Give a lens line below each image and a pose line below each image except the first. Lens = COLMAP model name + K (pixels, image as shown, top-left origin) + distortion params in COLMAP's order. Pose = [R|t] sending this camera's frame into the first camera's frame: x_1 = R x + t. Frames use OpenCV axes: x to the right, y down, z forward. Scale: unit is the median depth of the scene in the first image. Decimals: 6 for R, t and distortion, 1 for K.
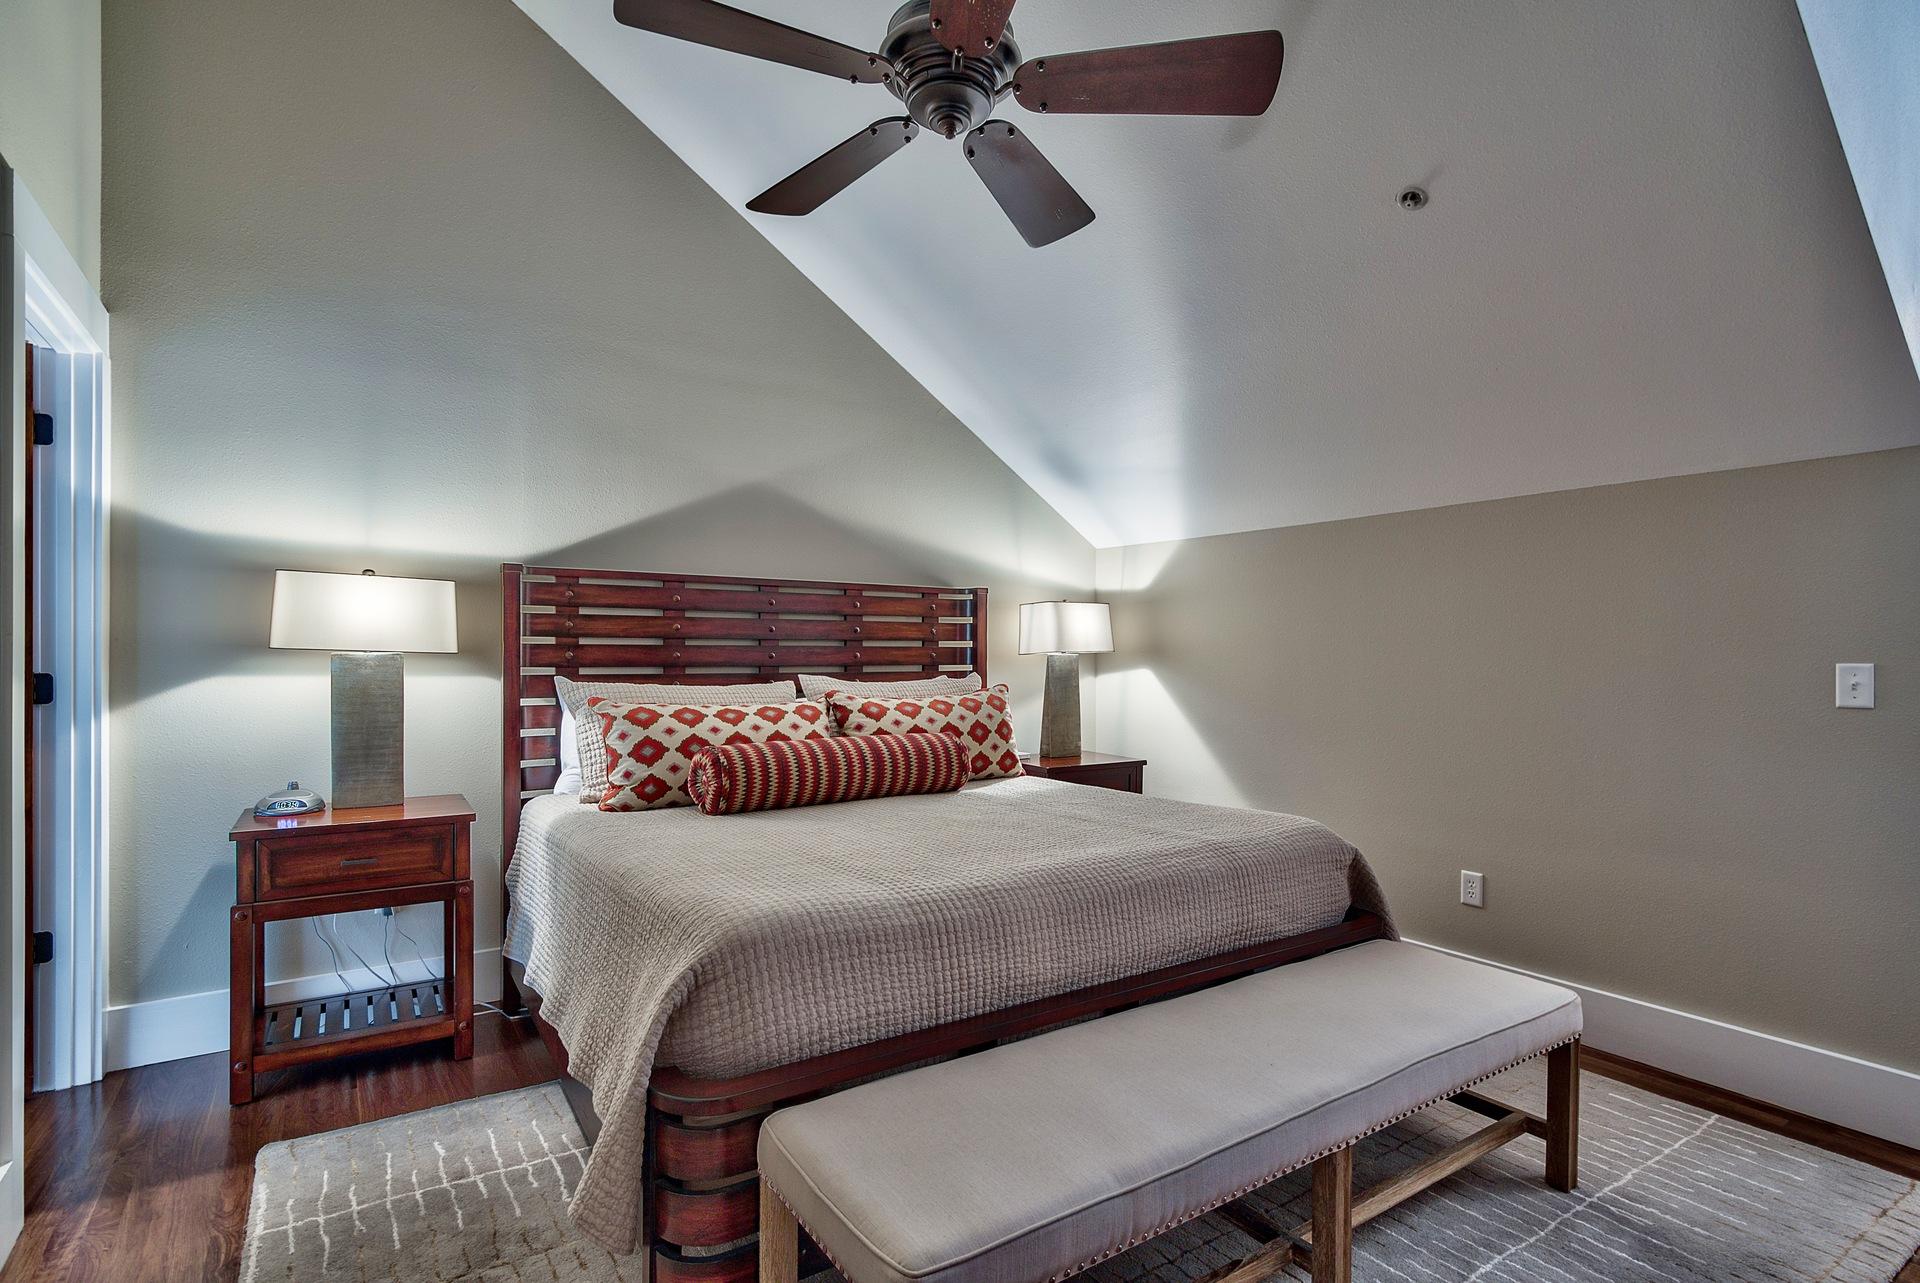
lens RADIAL K [[938.0, 0, 952.6], [0, 938.0, 649.9], [0, 0, 1]] dist [-0.000662, 0.000891]
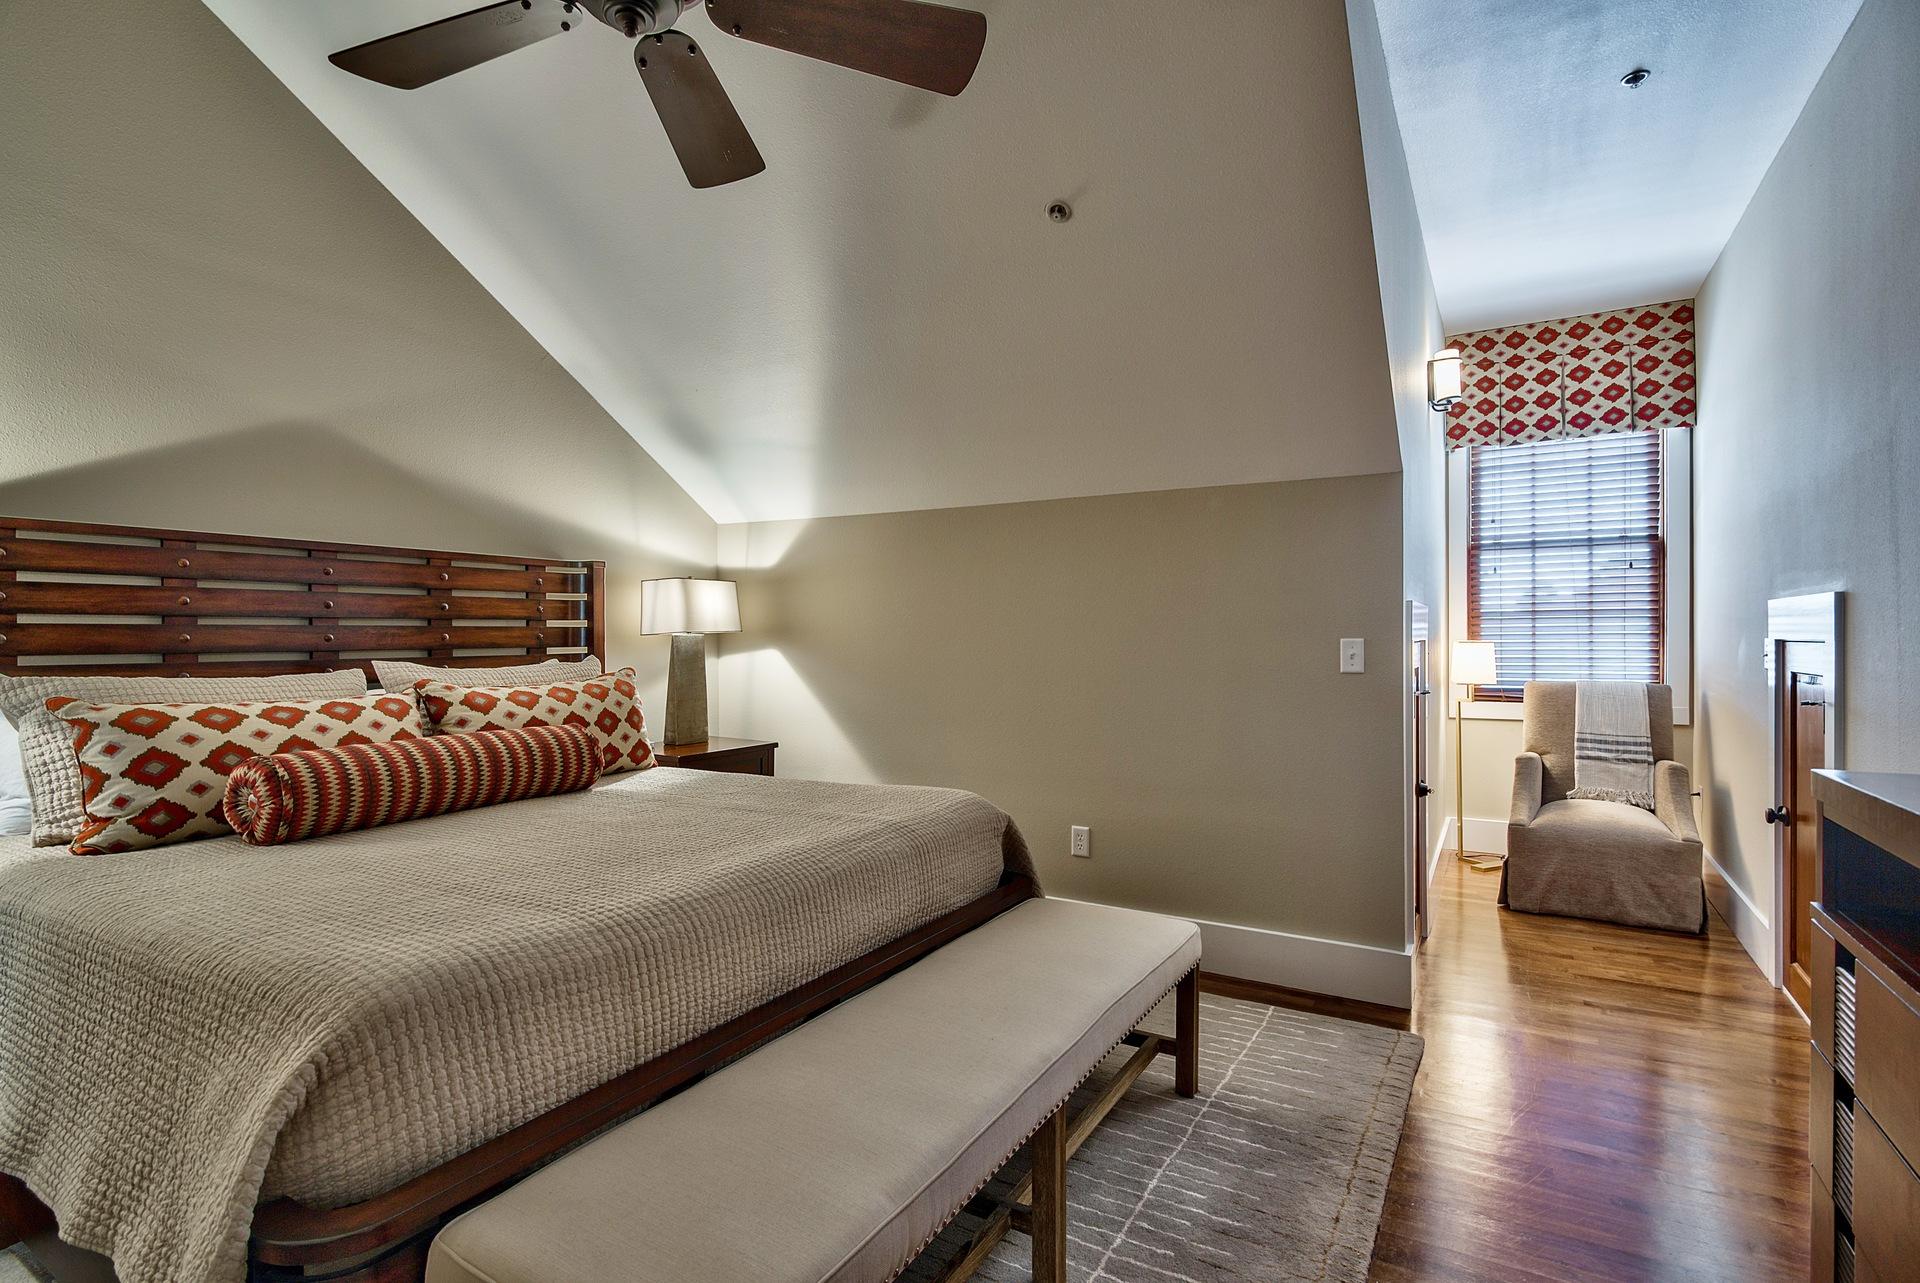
lens RADIAL K [[938.0, 0, 958.1], [0, 938.0, 637.8], [0, 0, 1]] dist [-0.000662, 0.000891]
pose [[0.902708, -0.005956, 0.430212, -0.084760], [0.002179, 0.999955, 0.009272, -0.000206], [-0.430247, -0.007432, 0.902680, 0.071448]]
